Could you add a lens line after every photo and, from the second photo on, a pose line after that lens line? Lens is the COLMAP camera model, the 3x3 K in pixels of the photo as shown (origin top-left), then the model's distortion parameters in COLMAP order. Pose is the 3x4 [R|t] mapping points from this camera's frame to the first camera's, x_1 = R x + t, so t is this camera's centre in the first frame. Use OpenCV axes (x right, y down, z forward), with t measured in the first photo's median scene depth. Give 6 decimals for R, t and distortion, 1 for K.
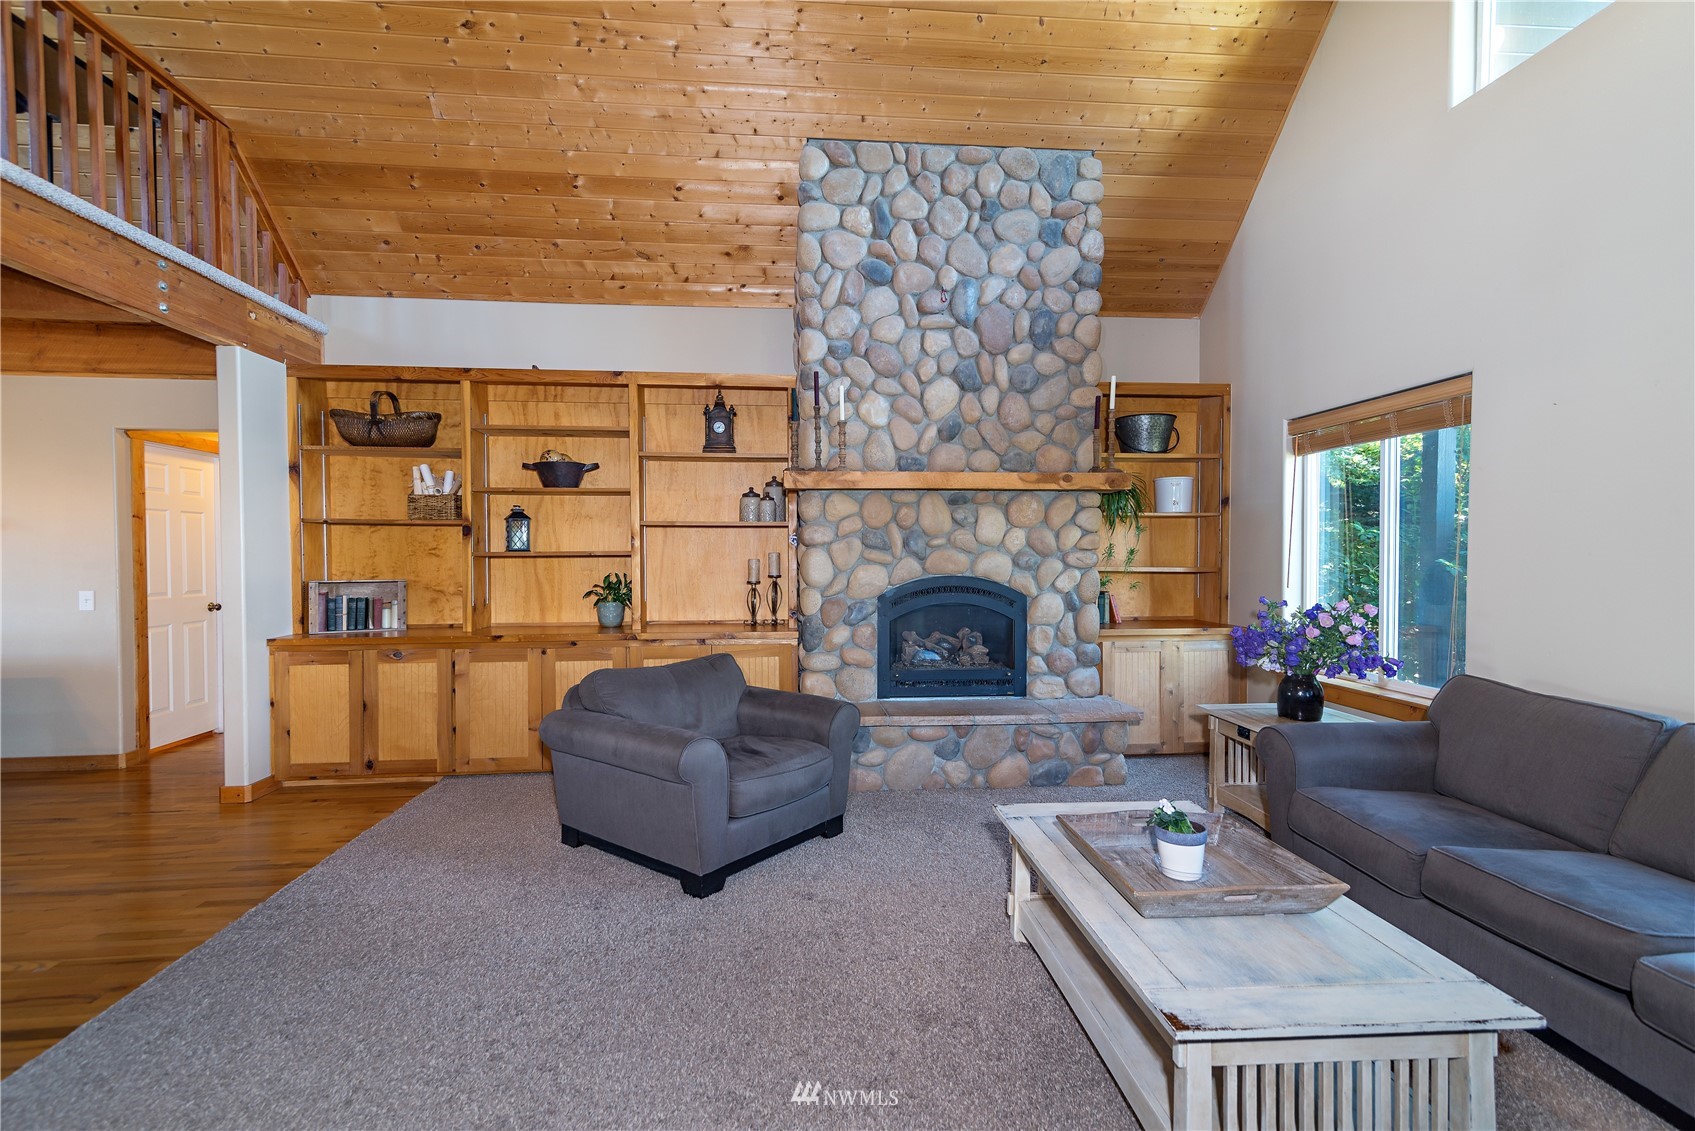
lens RADIAL K [[774.2, 0, 849.2], [0, 774.2, 581.4], [0, 0, 1]] dist [0.017473, 0.000643]
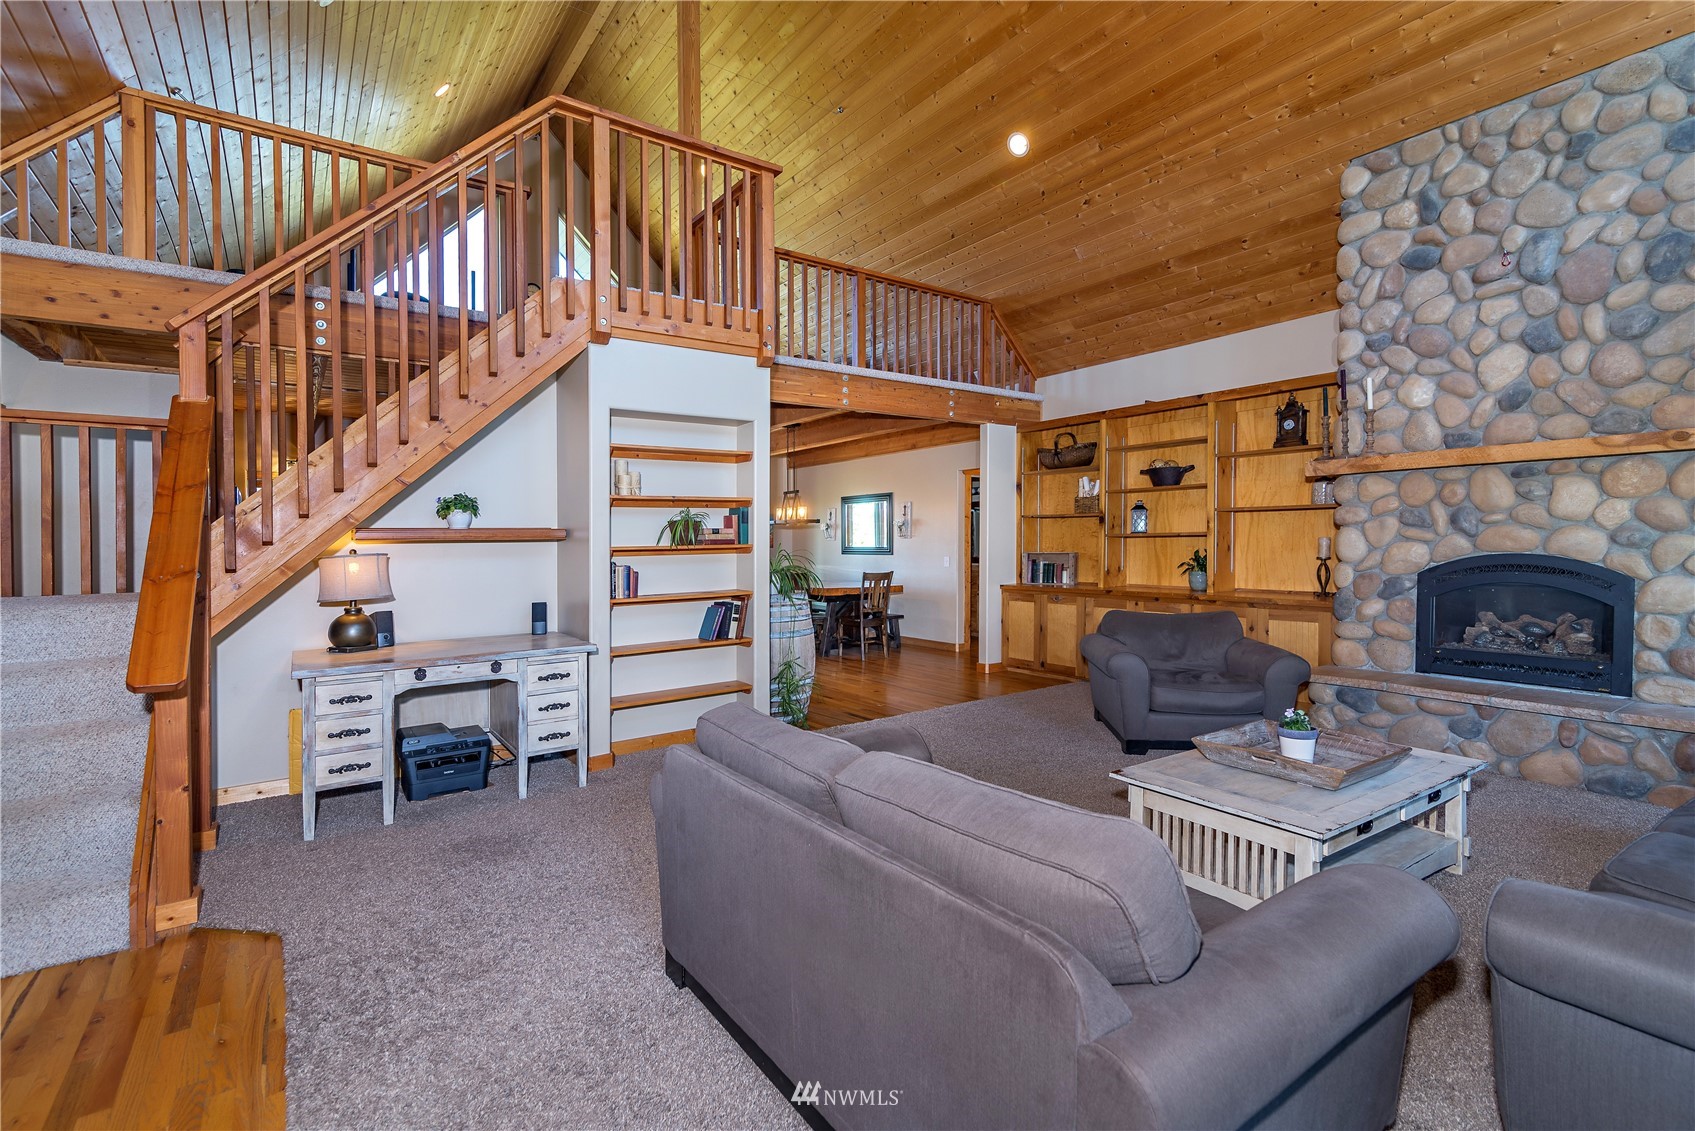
lens RADIAL K [[774.2, 0, 845.4], [0, 774.2, 554.1], [0, 0, 1]] dist [0.017473, 0.000643]
pose [[0.511491, 0.011261, -0.859215, 0.536554], [-0.020115, 0.999797, 0.001129, 0.008729], [0.859053, 0.016705, 0.511614, -0.183019]]
